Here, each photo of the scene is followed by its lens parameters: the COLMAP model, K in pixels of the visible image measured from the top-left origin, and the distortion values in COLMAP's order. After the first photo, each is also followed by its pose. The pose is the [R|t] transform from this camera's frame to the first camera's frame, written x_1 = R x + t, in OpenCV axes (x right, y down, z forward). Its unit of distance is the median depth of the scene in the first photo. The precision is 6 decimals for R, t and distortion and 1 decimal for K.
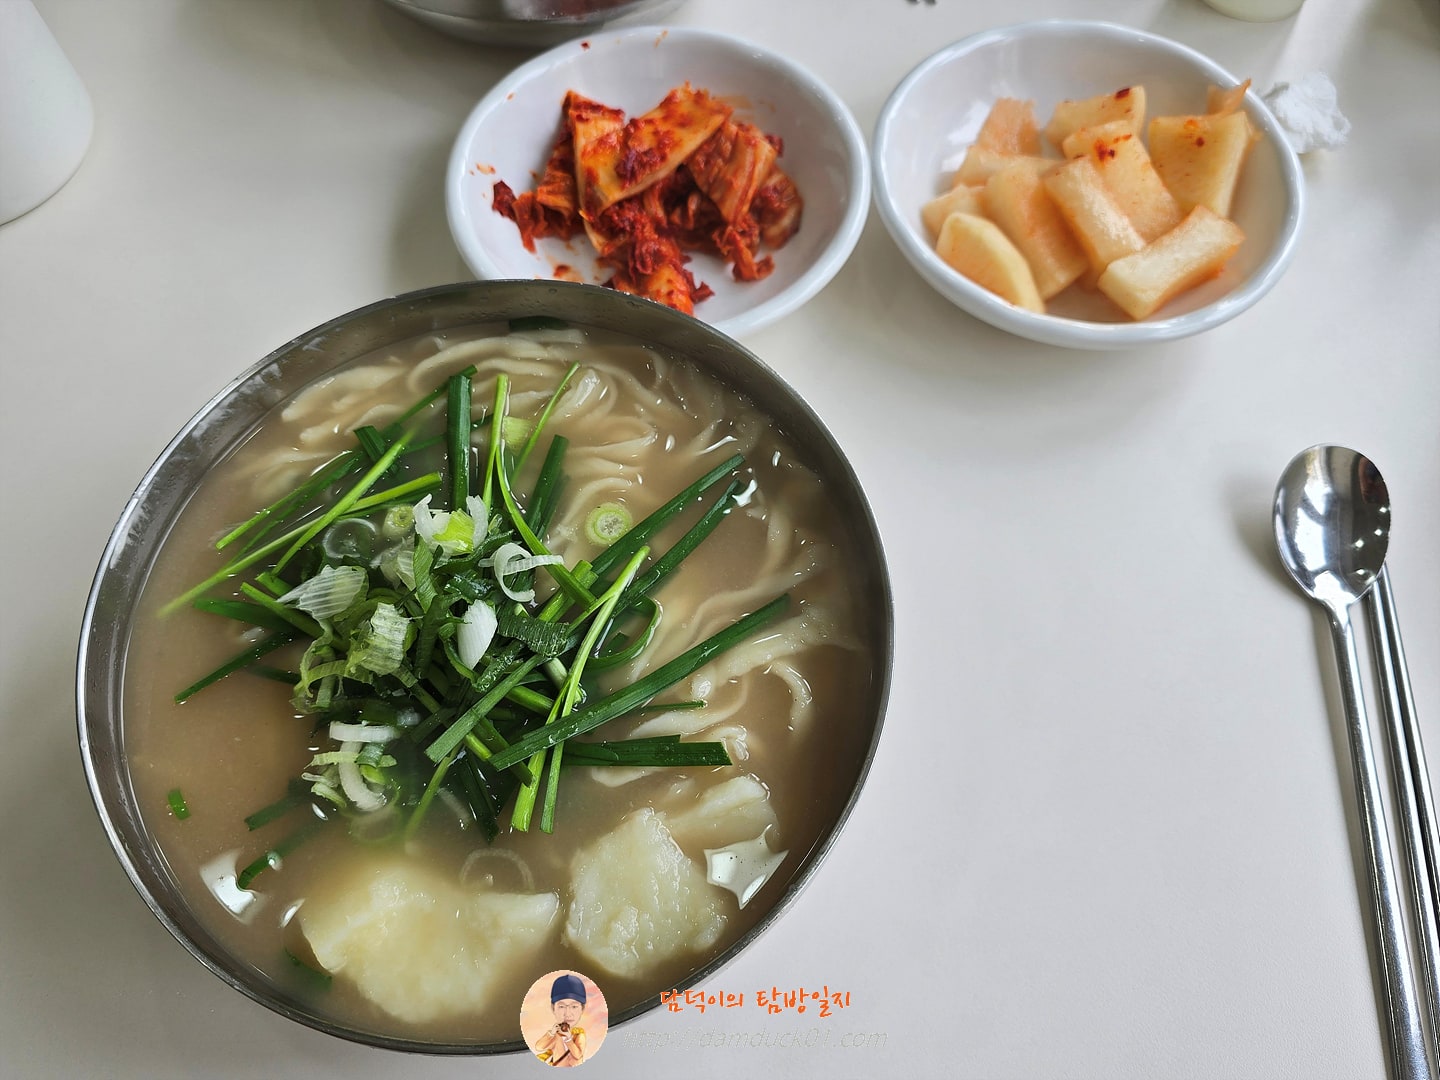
lens RADIAL K [[960.9, 0, 720.0], [0, 960.9, 540.0], [0, 0, 1]] dist [0.003204, -0.000312]
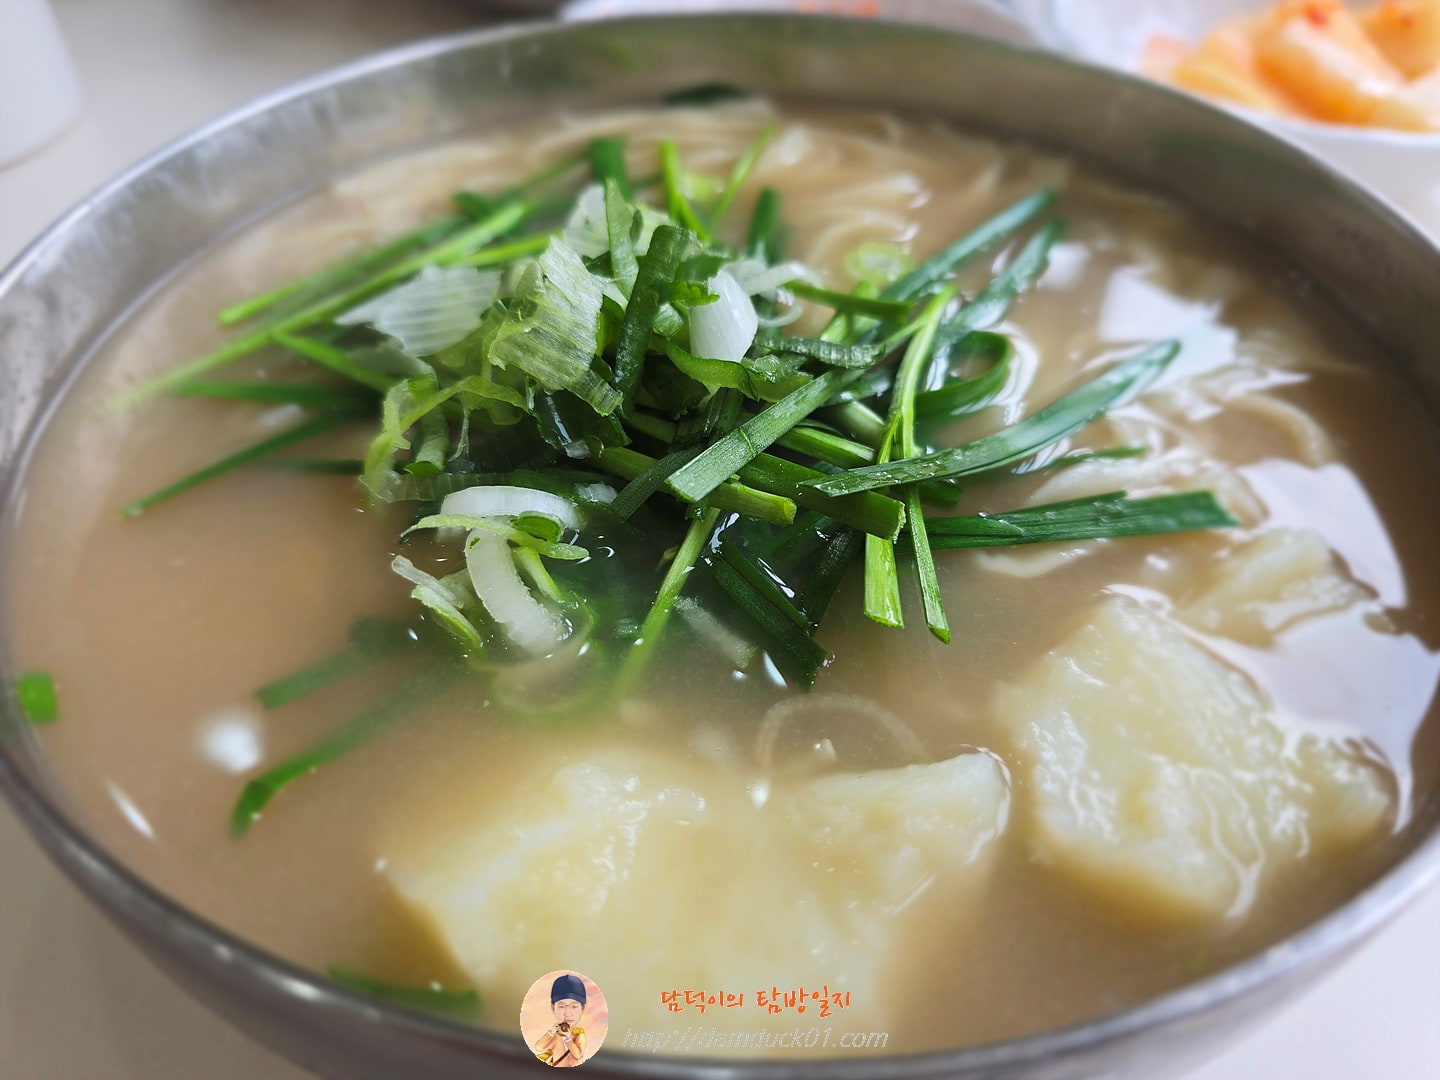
lens RADIAL K [[984.5, 0, 765.3], [0, 984.5, 541.0], [0, 0, 1]] dist [-0.006420, -0.003044]
pose [[0.994567, -0.071026, 0.076103, -0.284557], [0.090756, 0.949704, -0.299708, 0.380524], [-0.050988, 0.304987, 0.950991, 0.523693]]
